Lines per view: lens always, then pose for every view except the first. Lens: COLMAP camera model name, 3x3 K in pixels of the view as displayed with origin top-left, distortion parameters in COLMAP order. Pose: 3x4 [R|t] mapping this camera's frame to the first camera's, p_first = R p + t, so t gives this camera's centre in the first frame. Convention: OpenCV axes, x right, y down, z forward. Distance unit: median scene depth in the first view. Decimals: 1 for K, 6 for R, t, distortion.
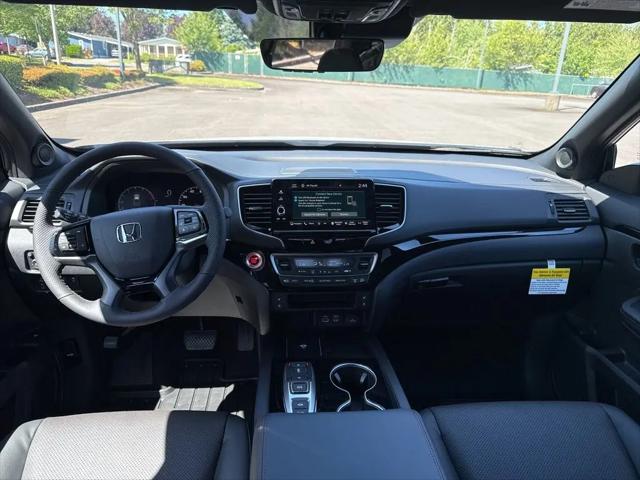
lens RADIAL K [[464.7, 0, 322.0], [0, 464.7, 238.9], [0, 0, 1]] dist [-0.003574, -0.009033]
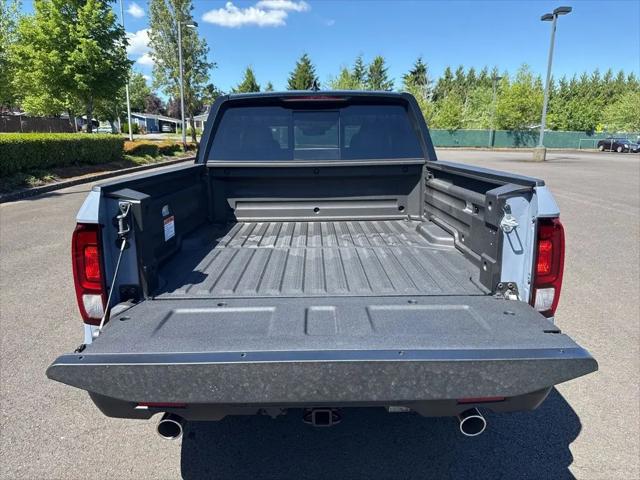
lens RADIAL K [[464.3, 0, 320.0], [0, 464.3, 240.0], [0, 0, 1]] dist [0.000577, -0.005392]
pose [[0.996856, -0.021675, -0.076218, 0.011792], [0.011586, 0.991394, -0.130398, 0.034624], [0.078389, 0.129105, 0.988528, -0.092276]]
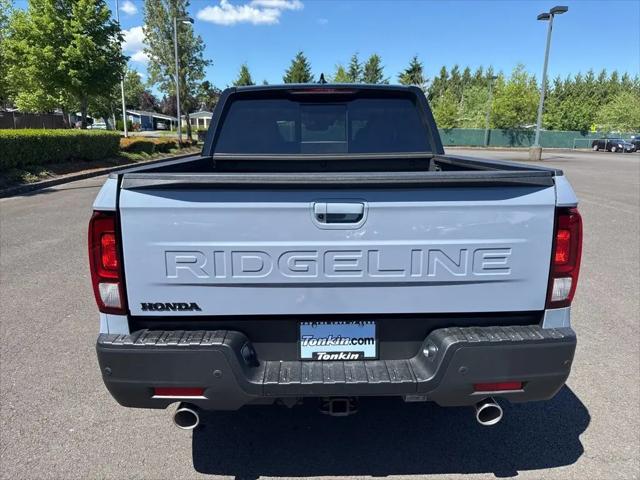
lens RADIAL K [[464.6, 0, 320.0], [0, 464.6, 240.0], [0, 0, 1]] dist [0.001715, -0.006005]
pose [[0.997737, -0.018450, -0.064650, 0.009683], [0.010076, 0.991783, -0.127533, 0.035459], [0.066472, 0.126593, 0.989725, -0.092266]]
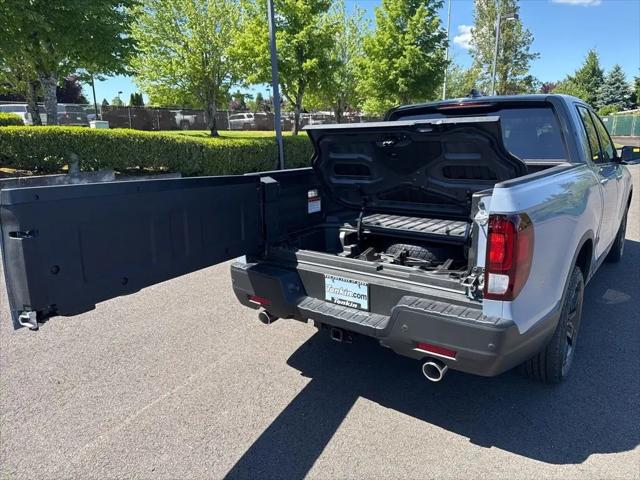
lens RADIAL K [[459.7, 0, 322.0], [0, 459.7, 245.9], [0, 0, 1]] dist [-0.003388, -0.009261]
pose [[0.744768, 0.109081, -0.658348, 0.049186], [-0.184267, 0.981809, -0.045781, 0.036559], [0.641378, 0.155408, 0.751320, -0.098710]]
